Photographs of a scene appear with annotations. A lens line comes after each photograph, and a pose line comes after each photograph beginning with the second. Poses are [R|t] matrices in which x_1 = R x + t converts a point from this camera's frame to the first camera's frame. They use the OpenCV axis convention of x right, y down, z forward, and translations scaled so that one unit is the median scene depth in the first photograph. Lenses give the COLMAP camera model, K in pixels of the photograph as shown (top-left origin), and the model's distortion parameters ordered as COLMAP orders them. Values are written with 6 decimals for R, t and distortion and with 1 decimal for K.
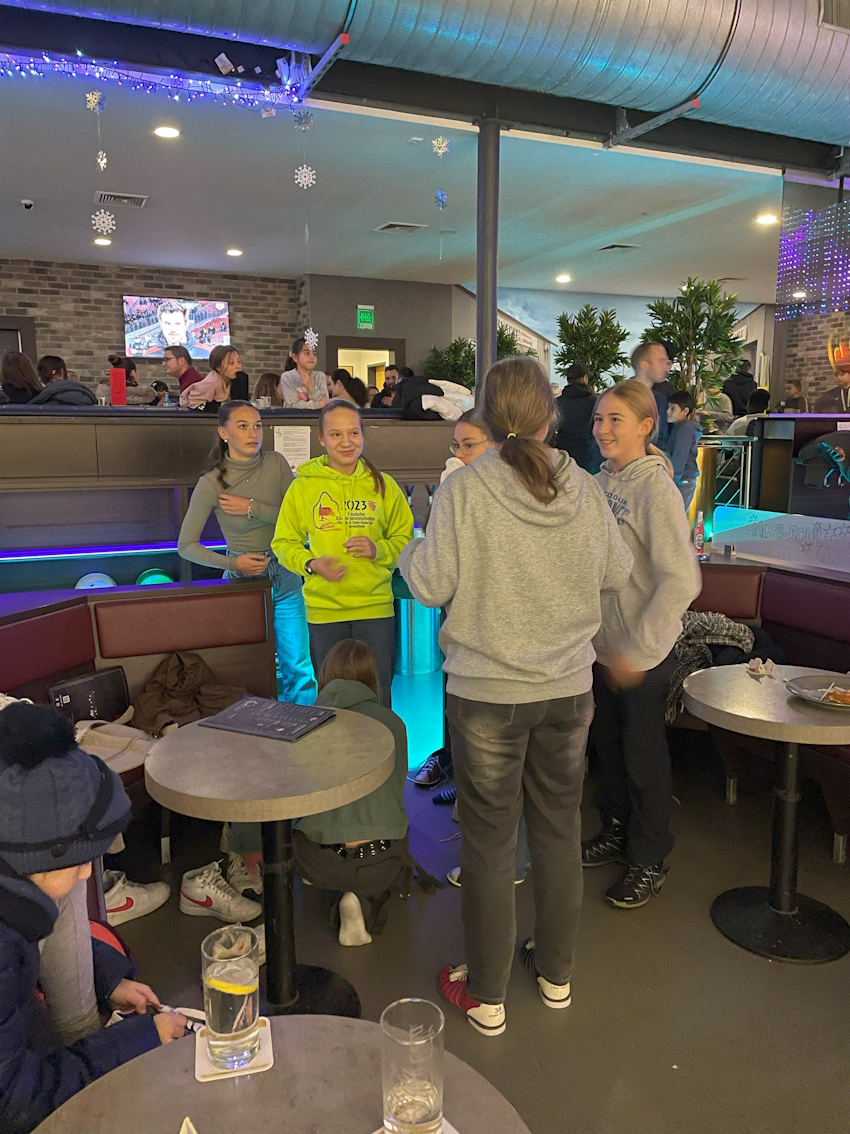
lens RADIAL K [[874.6, 0, 423.8], [0, 874.6, 569.4], [0, 0, 1]] dist [0.015283, -0.006657]
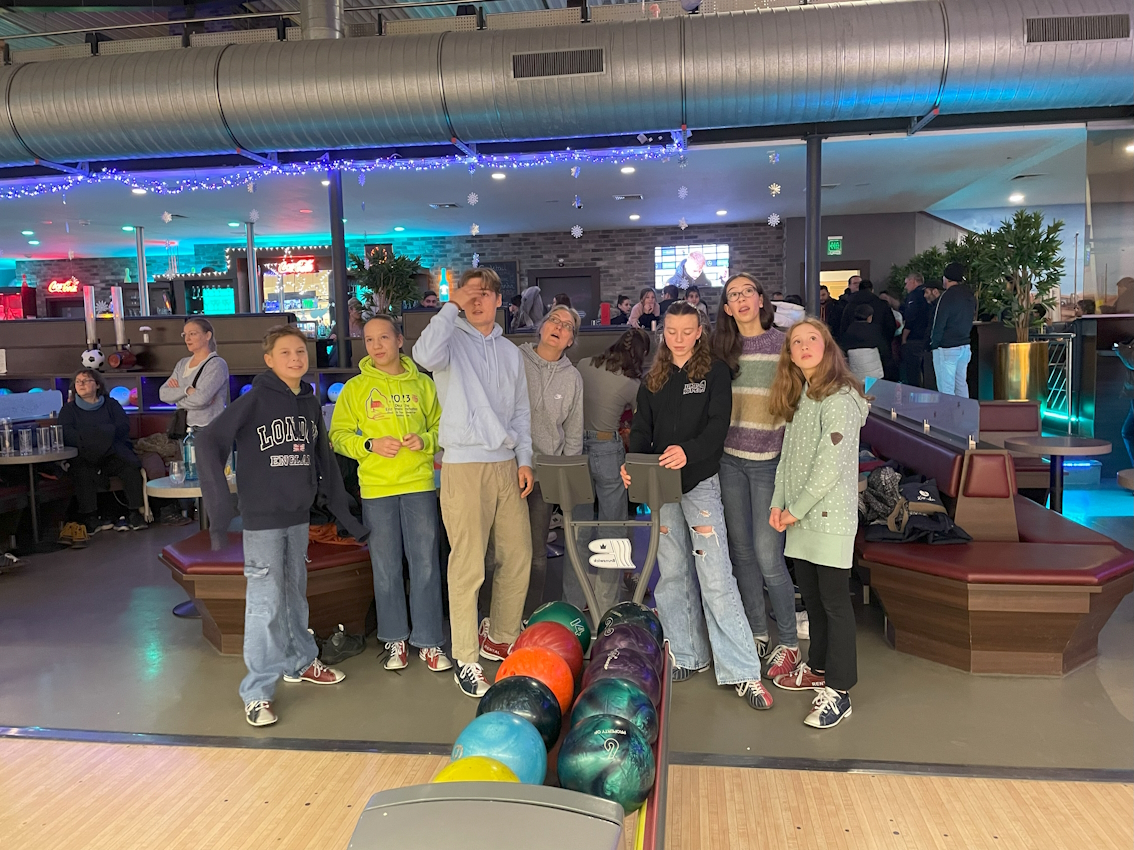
lens RADIAL K [[874.6, 0, 567.4], [0, 874.6, 423.7], [0, 0, 1]] dist [0.015283, -0.006657]
pose [[0.846853, 0.026830, -0.531149, 0.310612], [-0.055971, 0.997676, -0.038844, 0.043414], [0.528873, 0.062624, 0.846387, -0.284844]]
